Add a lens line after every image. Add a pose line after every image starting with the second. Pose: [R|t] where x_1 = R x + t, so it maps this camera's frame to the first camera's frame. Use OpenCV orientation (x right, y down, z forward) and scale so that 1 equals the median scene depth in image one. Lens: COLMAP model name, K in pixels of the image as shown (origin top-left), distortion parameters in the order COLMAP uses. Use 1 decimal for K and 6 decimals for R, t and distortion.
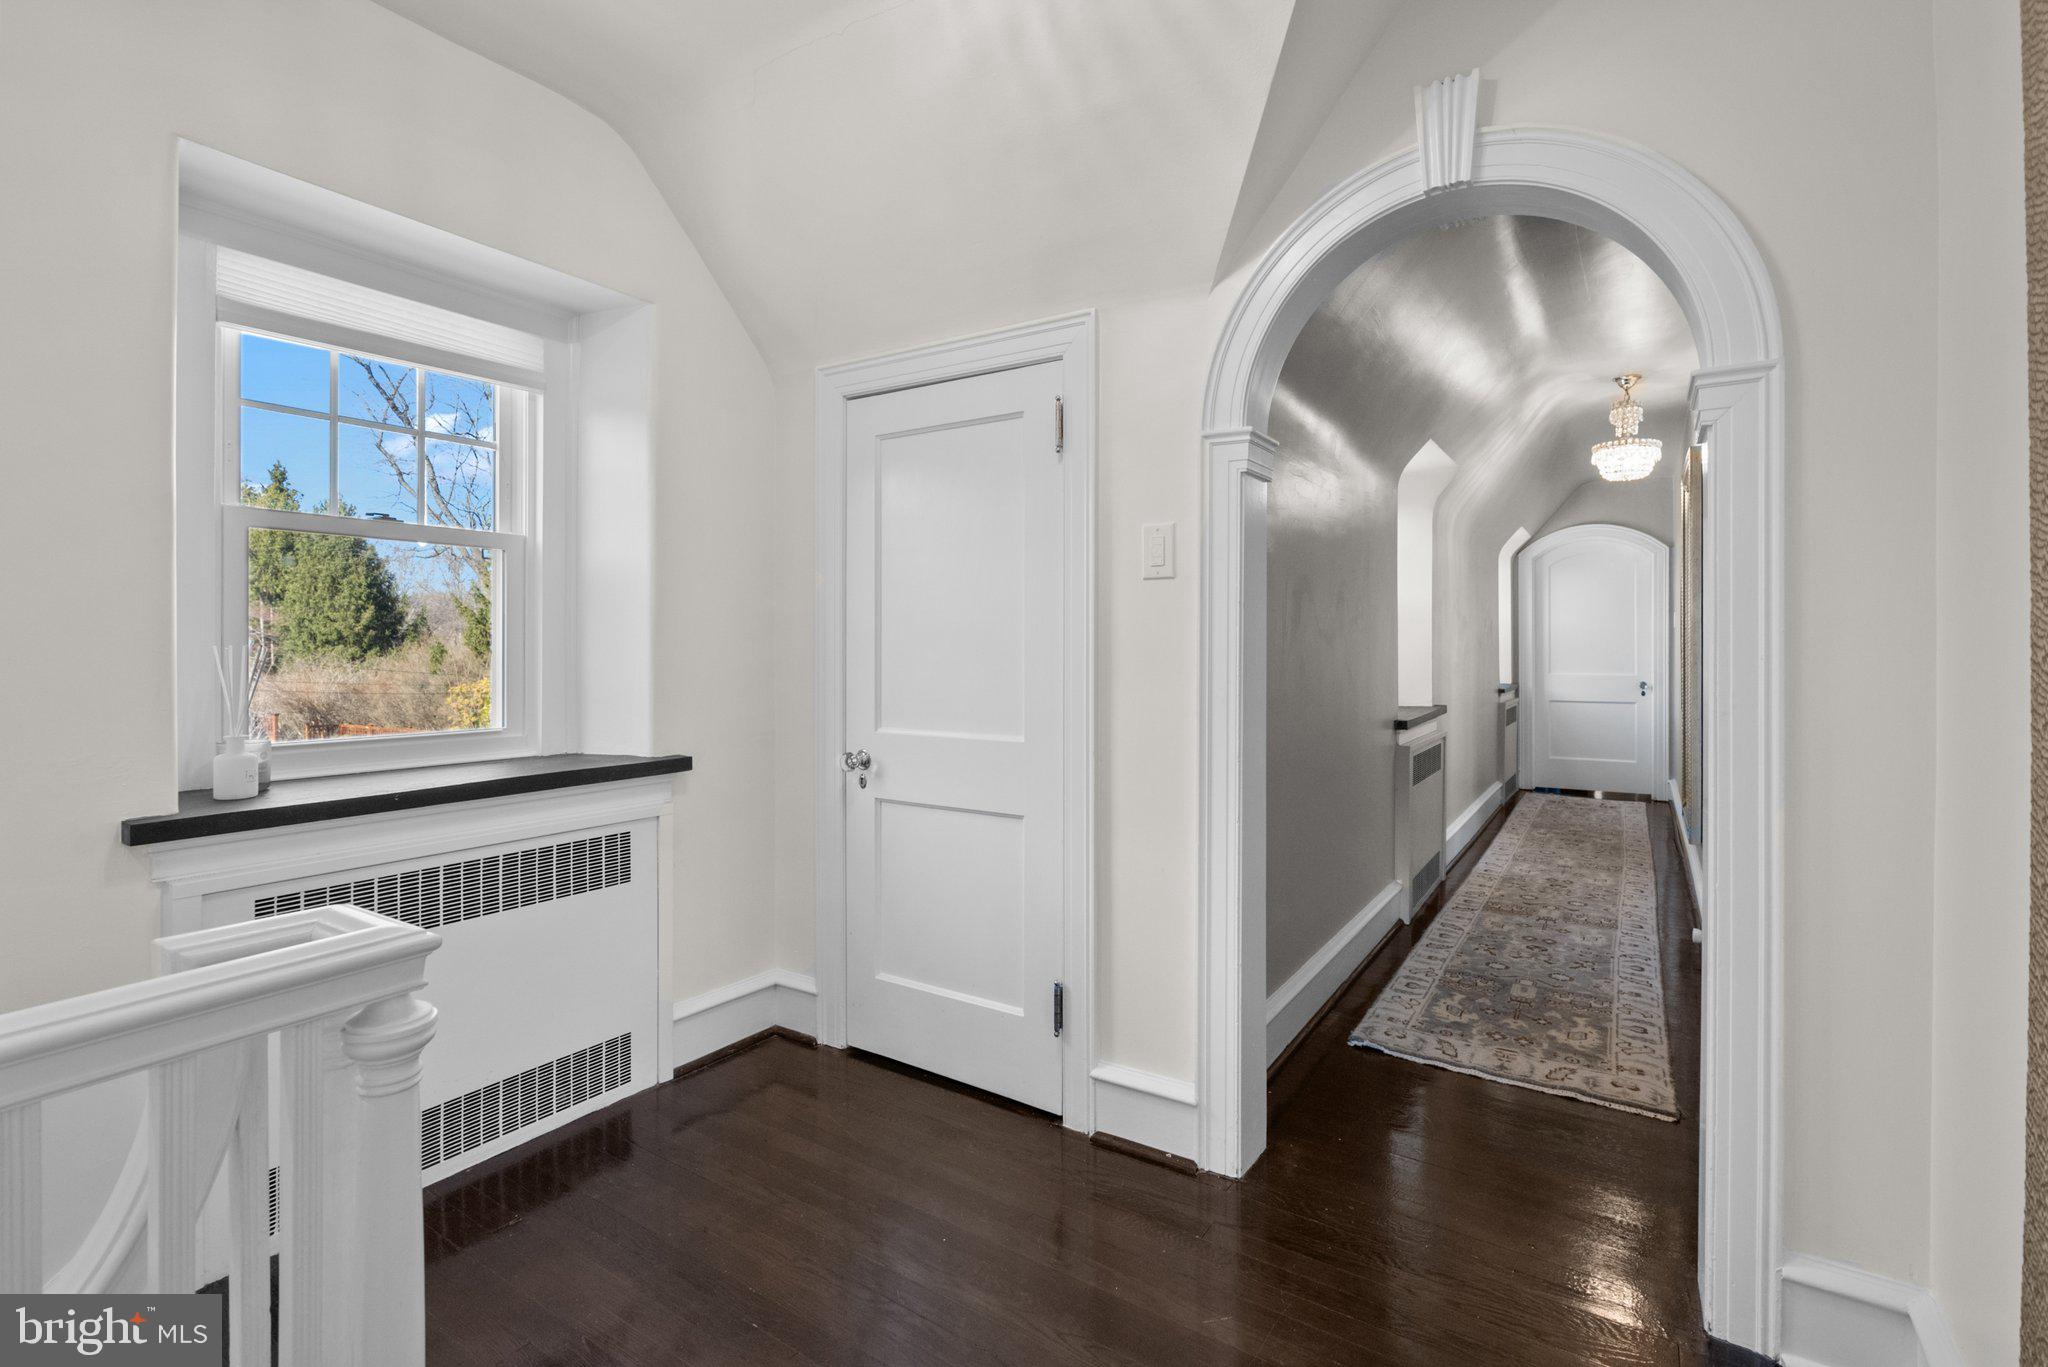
lens RADIAL K [[957.9, 0, 1035.9], [0, 957.9, 652.2], [0, 0, 1]] dist [-0.000024, 0.000270]
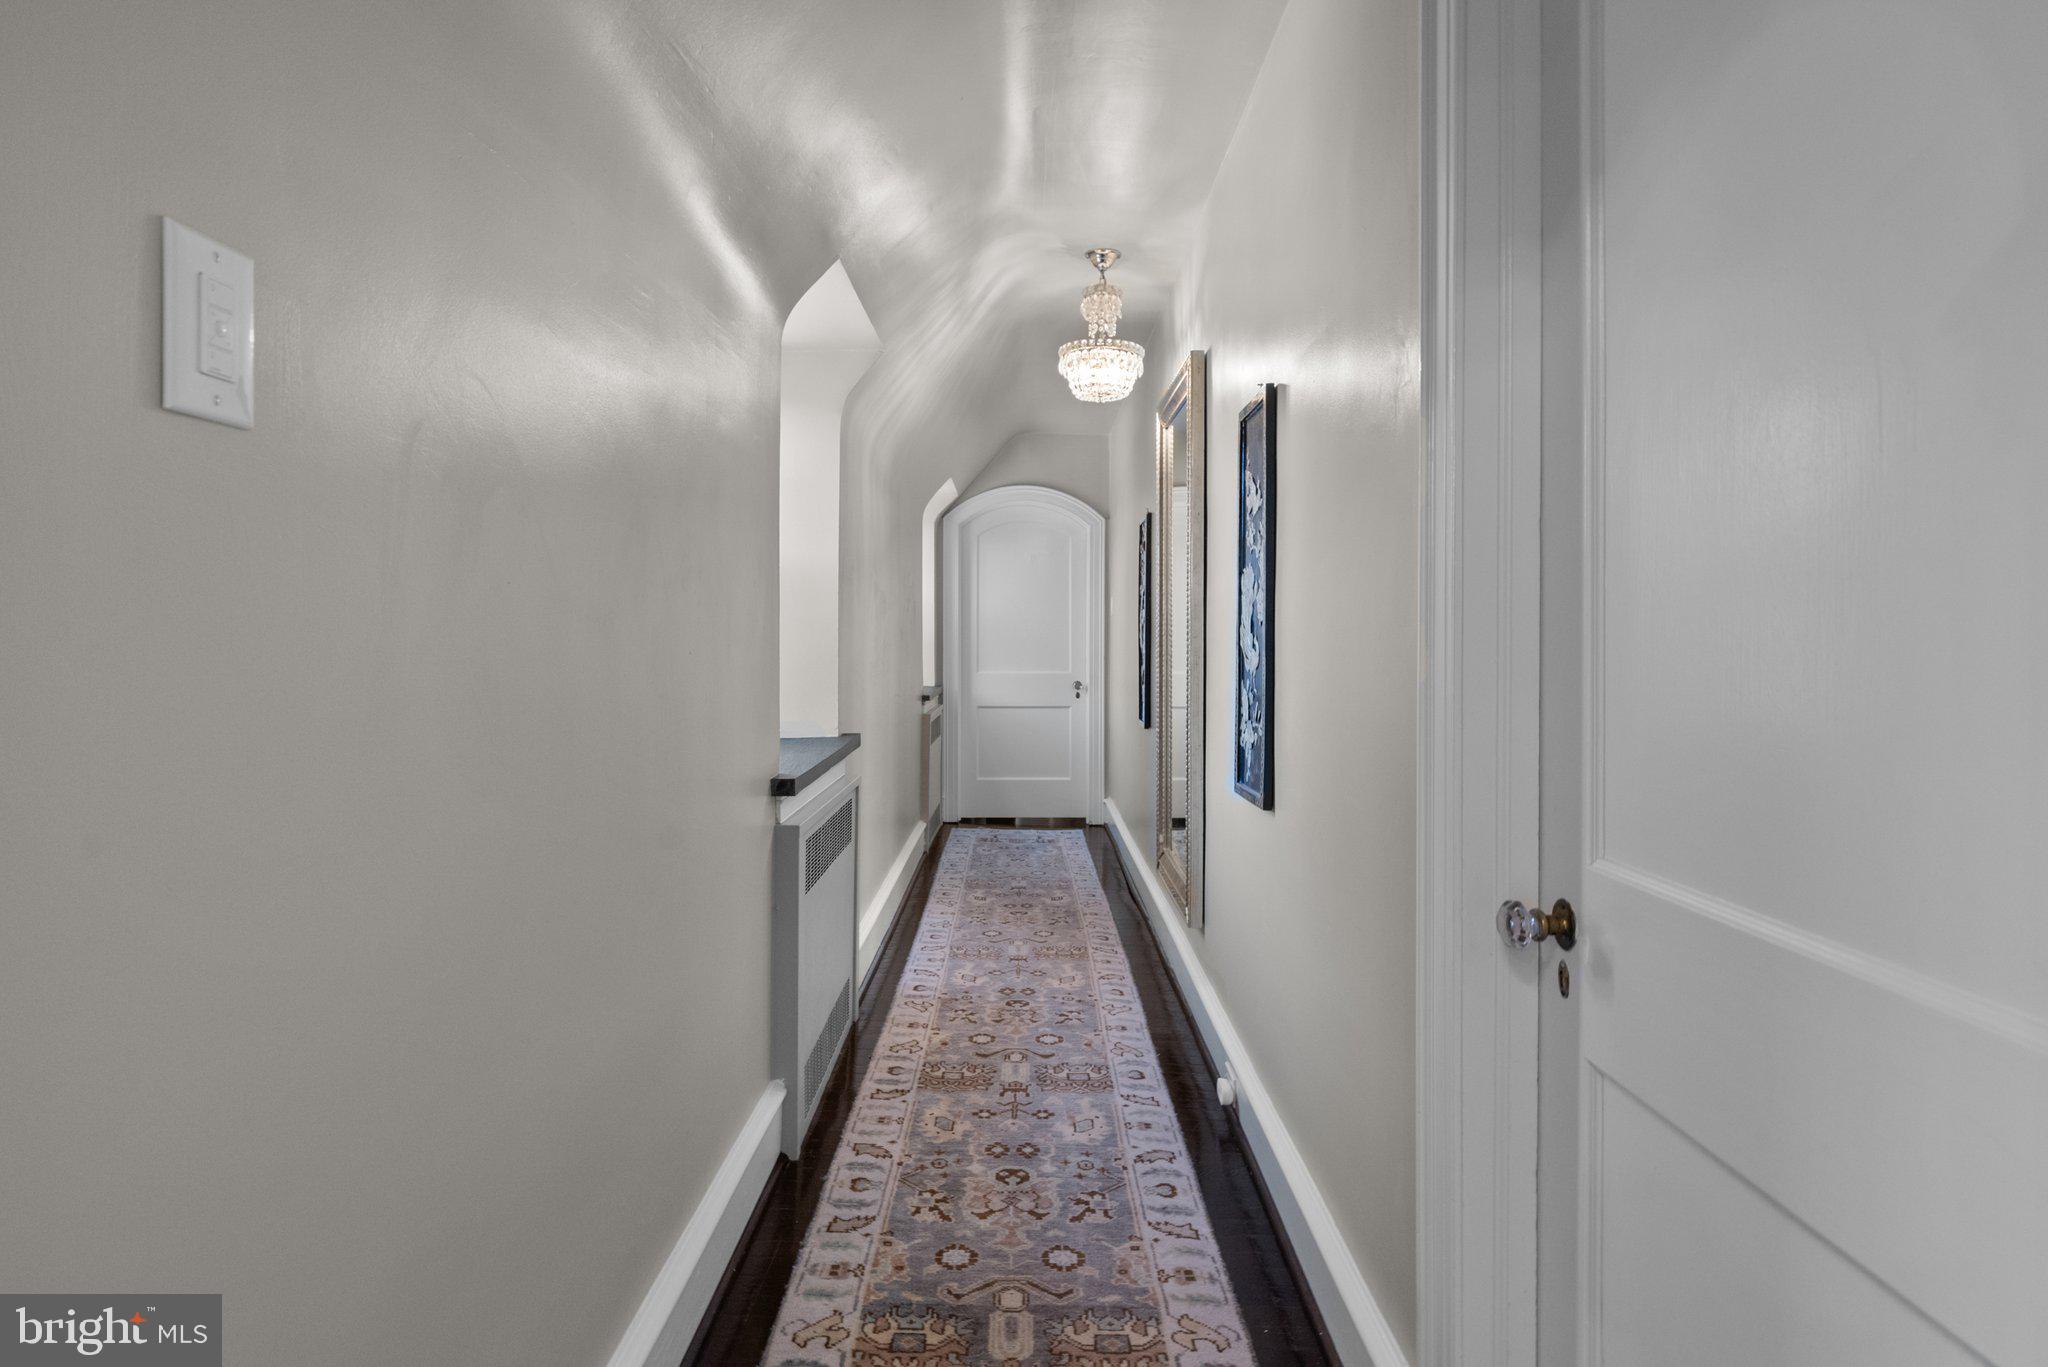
lens RADIAL K [[1025.4, 0, 1022.2], [0, 1025.4, 622.6], [0, 0, 1]] dist [-0.000660, 0.000191]
pose [[0.840867, 0.009422, 0.541160, 0.164457], [0.000269, 0.999841, -0.017826, -0.005234], [-0.541241, 0.015134, 0.840731, 0.402292]]
